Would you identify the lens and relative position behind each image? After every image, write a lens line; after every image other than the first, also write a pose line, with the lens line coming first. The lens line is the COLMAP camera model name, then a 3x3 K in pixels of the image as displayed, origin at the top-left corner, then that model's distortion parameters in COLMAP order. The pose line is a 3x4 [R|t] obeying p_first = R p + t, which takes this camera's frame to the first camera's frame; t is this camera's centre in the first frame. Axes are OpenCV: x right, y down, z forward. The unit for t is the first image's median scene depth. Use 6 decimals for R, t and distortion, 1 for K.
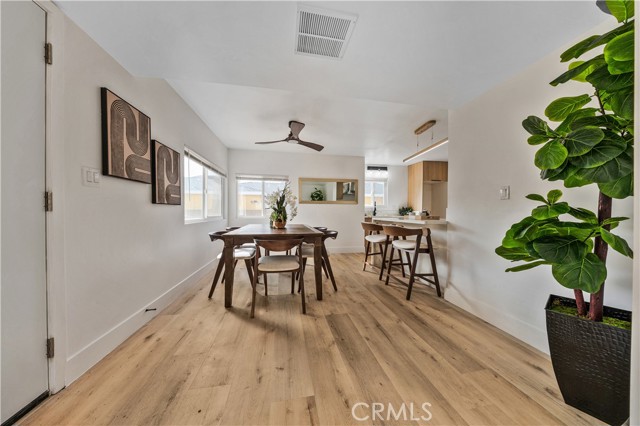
lens RADIAL K [[194.7, 0, 318.1], [0, 194.7, 214.0], [0, 0, 1]] dist [-0.009269, -0.000341]
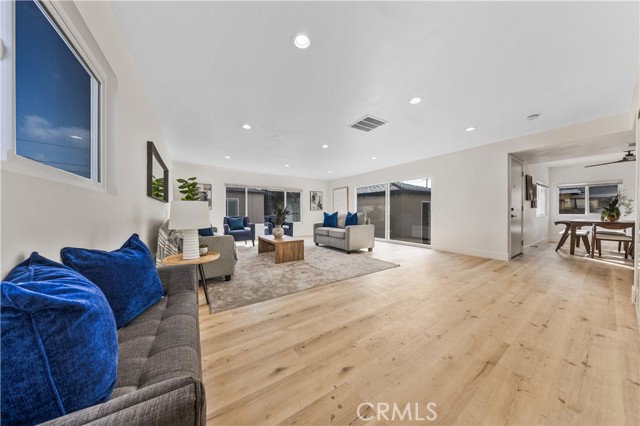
lens RADIAL K [[194.7, 0, 314.4], [0, 194.7, 214.1], [0, 0, 1]] dist [-0.009269, -0.000341]
pose [[0.375954, 0.009498, -0.926590, 0.326151], [-0.009426, 0.999935, 0.006425, 0.029576], [0.926590, 0.006319, 0.376019, -1.839912]]
